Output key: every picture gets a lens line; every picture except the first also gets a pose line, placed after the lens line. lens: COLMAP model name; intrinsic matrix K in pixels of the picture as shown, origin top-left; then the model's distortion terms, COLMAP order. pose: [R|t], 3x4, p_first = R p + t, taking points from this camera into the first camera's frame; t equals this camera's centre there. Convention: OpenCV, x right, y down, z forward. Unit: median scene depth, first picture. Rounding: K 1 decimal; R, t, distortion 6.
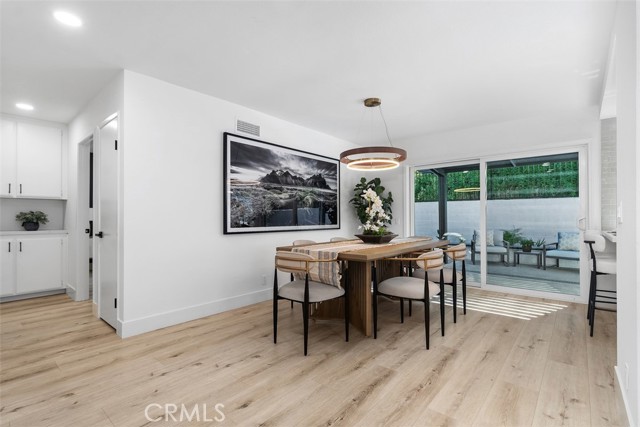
lens RADIAL K [[300.9, 0, 318.7], [0, 300.9, 215.7], [0, 0, 1]] dist [-0.007871, 0.000067]
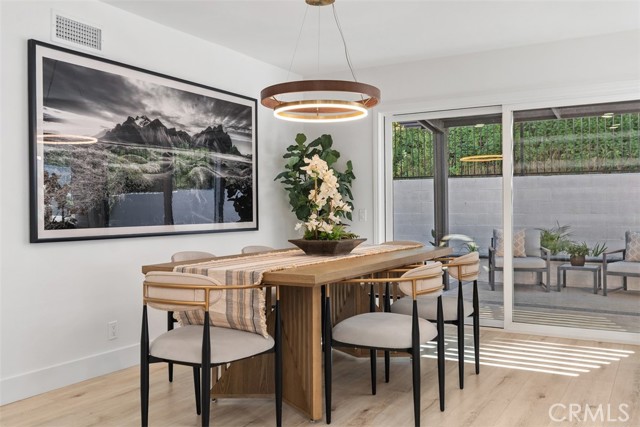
lens RADIAL K [[589.1, 0, 320.0], [0, 589.1, 213.5], [0, 0, 1]] dist [0.000890, -0.002941]
pose [[0.982057, -0.005951, 0.188493, -0.021318], [0.003185, 0.999883, 0.014977, -0.000323], [-0.188560, -0.014108, 0.981960, -0.048597]]
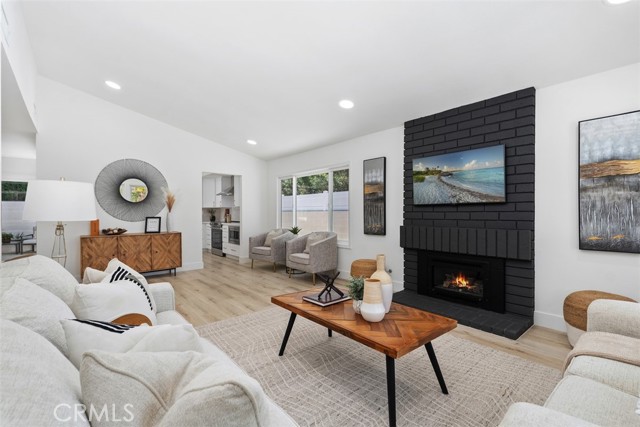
lens RADIAL K [[289.9, 0, 320.0], [0, 289.9, 213.5], [0, 0, 1]] dist [0.004206, -0.000045]
pose [[0.141425, -0.009074, 0.989907, -0.631039], [-0.002105, 0.999953, 0.009467, -0.036989], [-0.989947, -0.003423, 0.141399, -0.914419]]
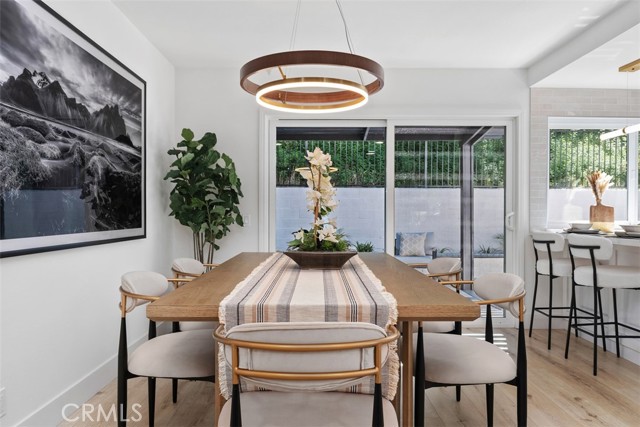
lens RADIAL K [[473.5, 0, 320.0], [0, 473.5, 213.5], [0, 0, 1]] dist [0.000800, -0.000532]
pose [[0.751397, 0.004244, 0.659837, -0.242269], [-0.009692, 0.999942, 0.004606, 0.003528], [-0.659779, -0.009856, 0.751395, 0.372989]]
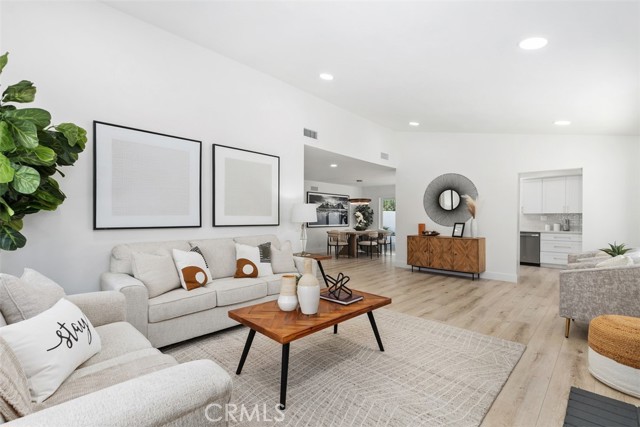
lens RADIAL K [[295.0, 0, 320.0], [0, 295.0, 213.5], [0, 0, 1]] dist [0.001702, 0.000084]
pose [[0.998672, 0.002891, -0.051434, -0.041023], [-0.003365, 0.999953, -0.009122, -0.037909], [0.051405, 0.009283, 0.998635, -1.519969]]
